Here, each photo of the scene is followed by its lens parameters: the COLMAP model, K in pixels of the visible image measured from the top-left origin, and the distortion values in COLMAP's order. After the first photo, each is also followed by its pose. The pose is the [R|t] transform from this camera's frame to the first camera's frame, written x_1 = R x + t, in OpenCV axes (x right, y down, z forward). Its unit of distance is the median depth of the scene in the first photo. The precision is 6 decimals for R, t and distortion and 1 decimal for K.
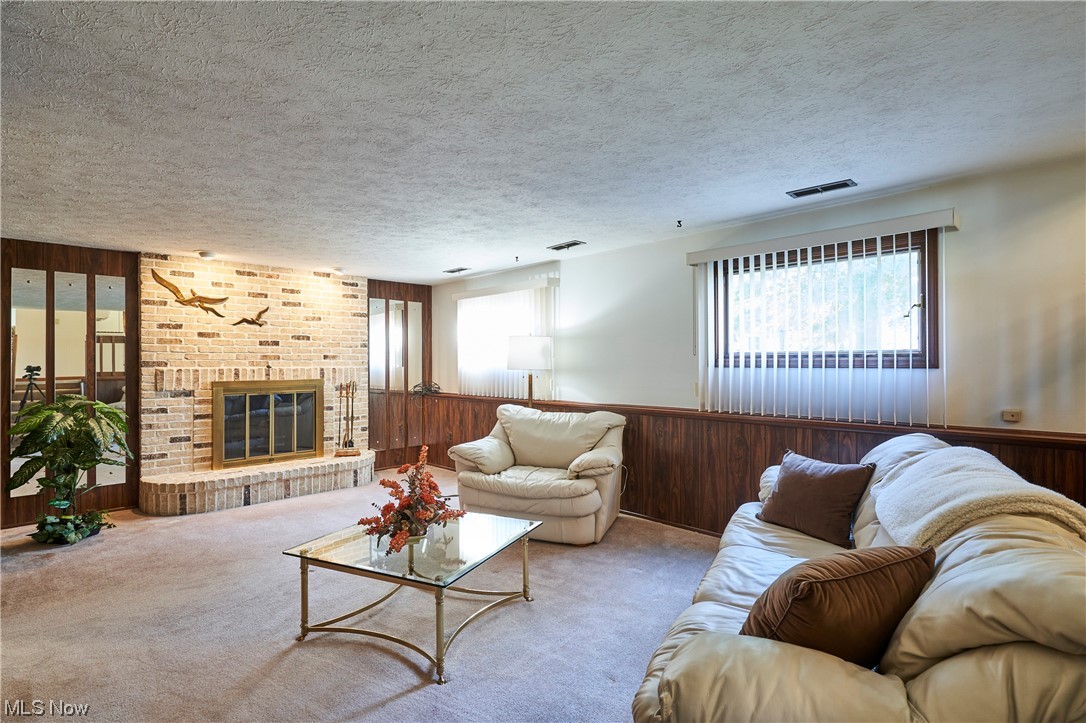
lens RADIAL K [[530.0, 0, 543.0], [0, 530.0, 361.5], [0, 0, 1]] dist [-0.001808, 0.000668]
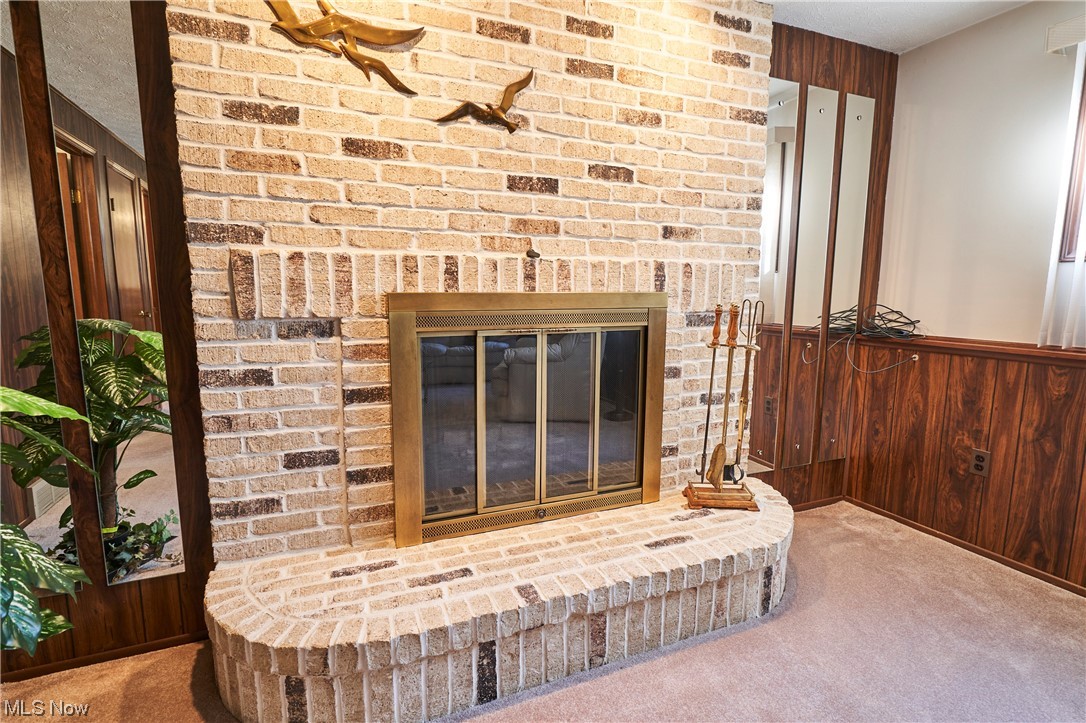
lens RADIAL K [[530.0, 0, 543.0], [0, 530.0, 361.5], [0, 0, 1]] dist [-0.001808, 0.000668]
pose [[0.933695, 0.055431, -0.353752, -0.411601], [-0.005658, 0.990105, 0.140212, 0.033114], [0.358024, -0.128914, 0.924770, 0.719710]]
